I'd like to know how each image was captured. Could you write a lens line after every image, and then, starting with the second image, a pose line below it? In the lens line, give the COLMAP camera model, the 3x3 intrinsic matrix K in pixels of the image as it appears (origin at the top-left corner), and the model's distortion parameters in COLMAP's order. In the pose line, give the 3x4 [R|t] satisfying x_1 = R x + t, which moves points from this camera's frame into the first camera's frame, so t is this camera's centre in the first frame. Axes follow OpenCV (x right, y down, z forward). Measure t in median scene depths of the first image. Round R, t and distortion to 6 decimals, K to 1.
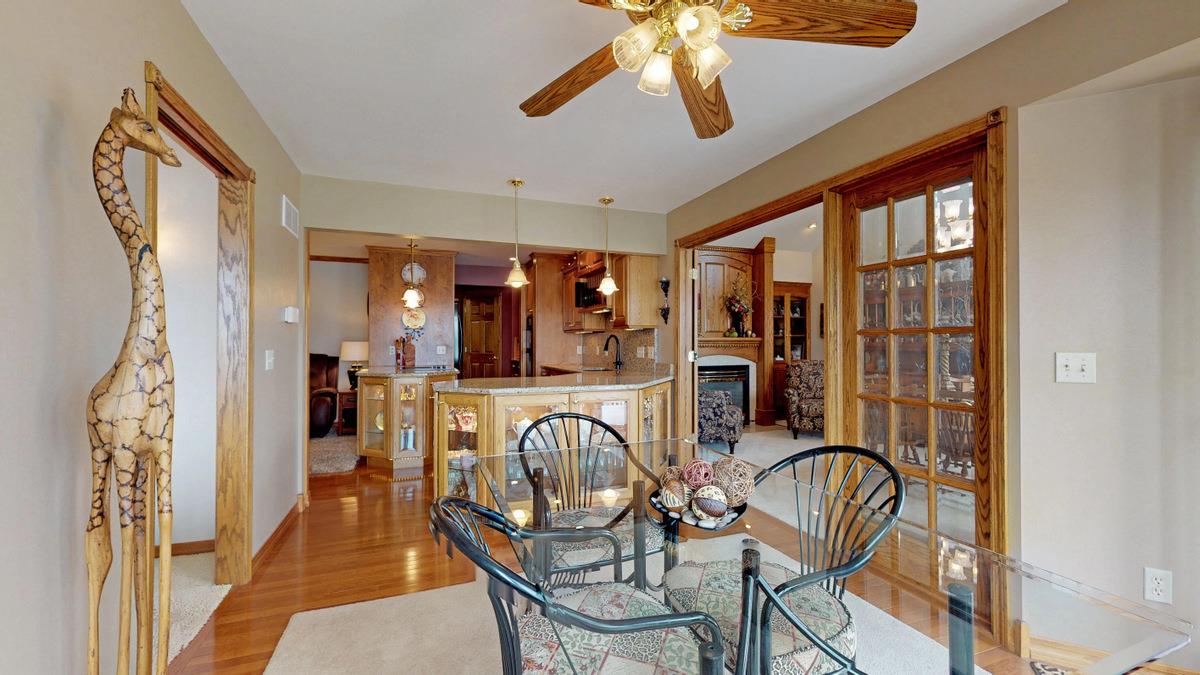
lens RADIAL K [[472.1, 0, 600.8], [0, 472.1, 339.5], [0, 0, 1]] dist [0.001089, -0.000593]
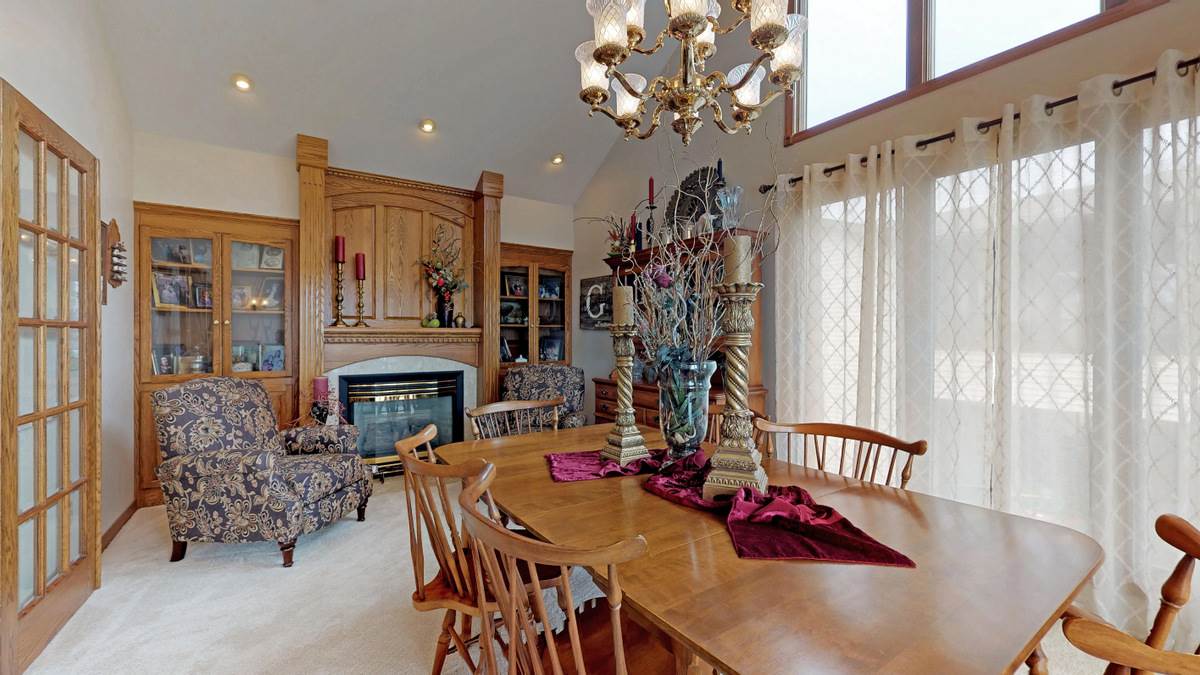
lens RADIAL K [[472.1, 0, 603.9], [0, 472.1, 336.9], [0, 0, 1]] dist [0.001089, -0.000593]
pose [[0.973178, 0.000652, 0.230053, 0.322485], [-0.002995, 0.999947, 0.009835, 0.001010], [-0.230035, -0.010261, 0.973128, 0.303480]]
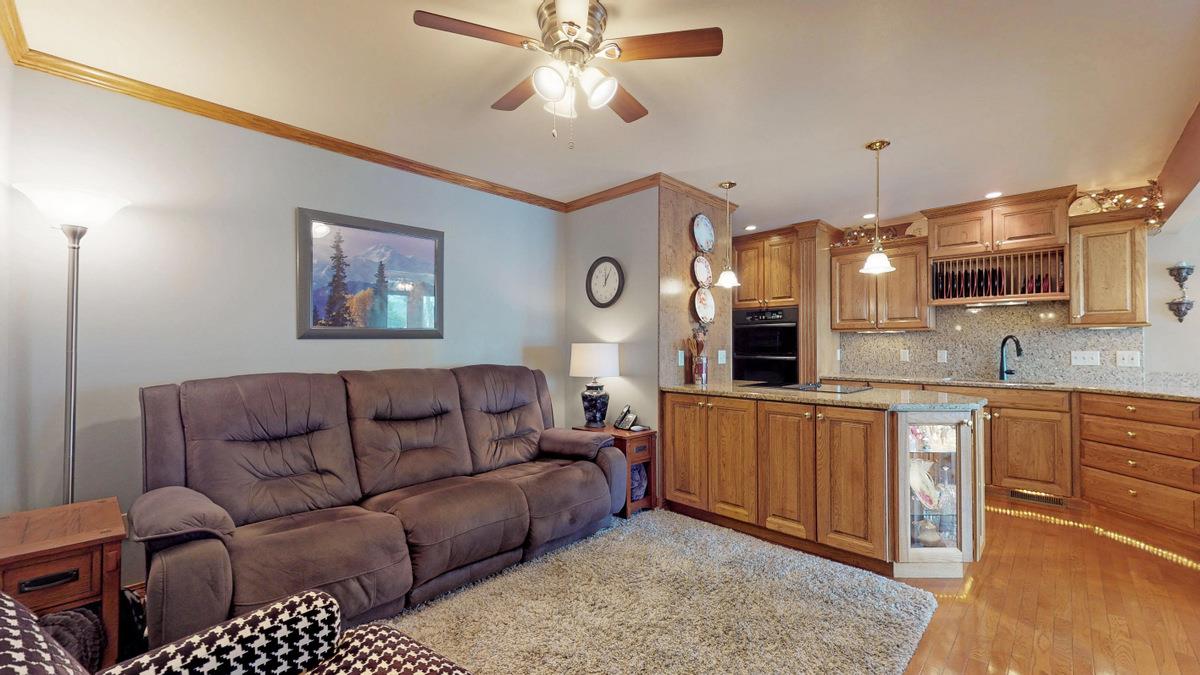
lens RADIAL K [[472.1, 0, 596.6], [0, 472.1, 338.0], [0, 0, 1]] dist [0.001089, -0.000593]
pose [[0.910907, 0.007423, 0.412544, -1.039361], [-0.004068, 0.999951, -0.009011, 0.005186], [-0.412591, 0.006530, 0.910893, 0.671227]]
